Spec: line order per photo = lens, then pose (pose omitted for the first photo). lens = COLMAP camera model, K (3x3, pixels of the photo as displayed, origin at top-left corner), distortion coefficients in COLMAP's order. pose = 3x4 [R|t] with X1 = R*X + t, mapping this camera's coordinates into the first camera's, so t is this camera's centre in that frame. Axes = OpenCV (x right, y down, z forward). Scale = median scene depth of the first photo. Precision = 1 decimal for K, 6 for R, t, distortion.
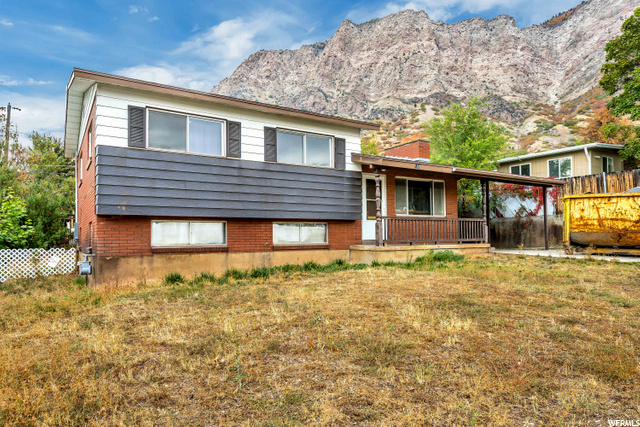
lens RADIAL K [[409.0, 0, 320.1], [0, 409.0, 215.8], [0, 0, 1]] dist [0.001796, -0.001006]
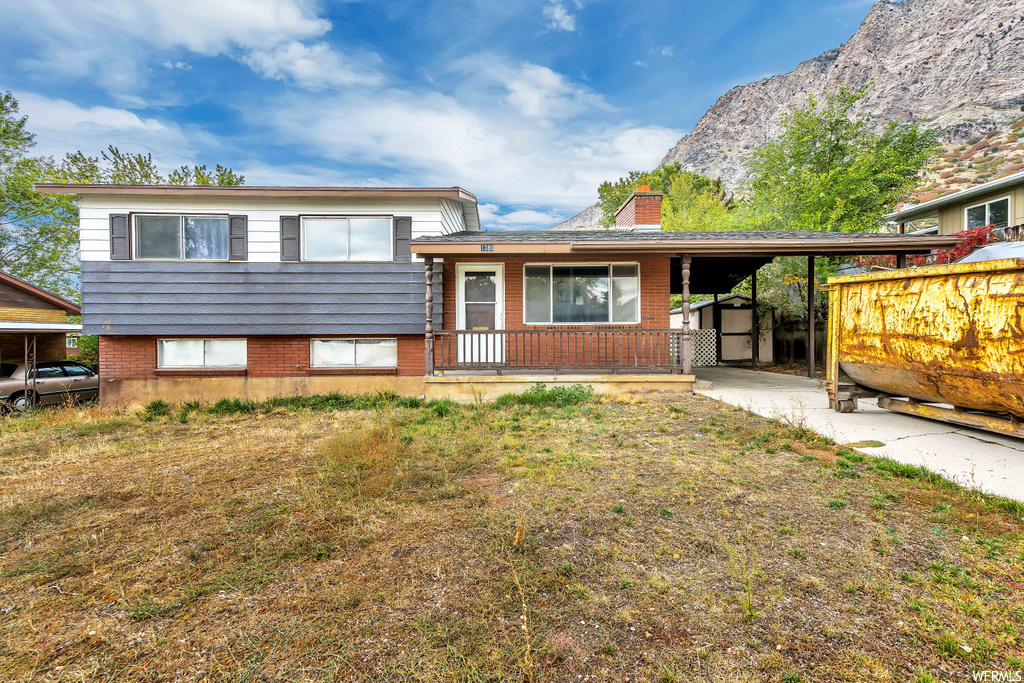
lens RADIAL K [[470.3, 0, 512.3], [0, 470.3, 339.8], [0, 0, 1]] dist [0.035059, 0.000427]
pose [[0.845366, 0.010746, -0.534080, 0.668987], [0.025104, 0.997894, 0.059814, -0.026075], [0.533598, -0.063972, 0.843315, 0.434085]]
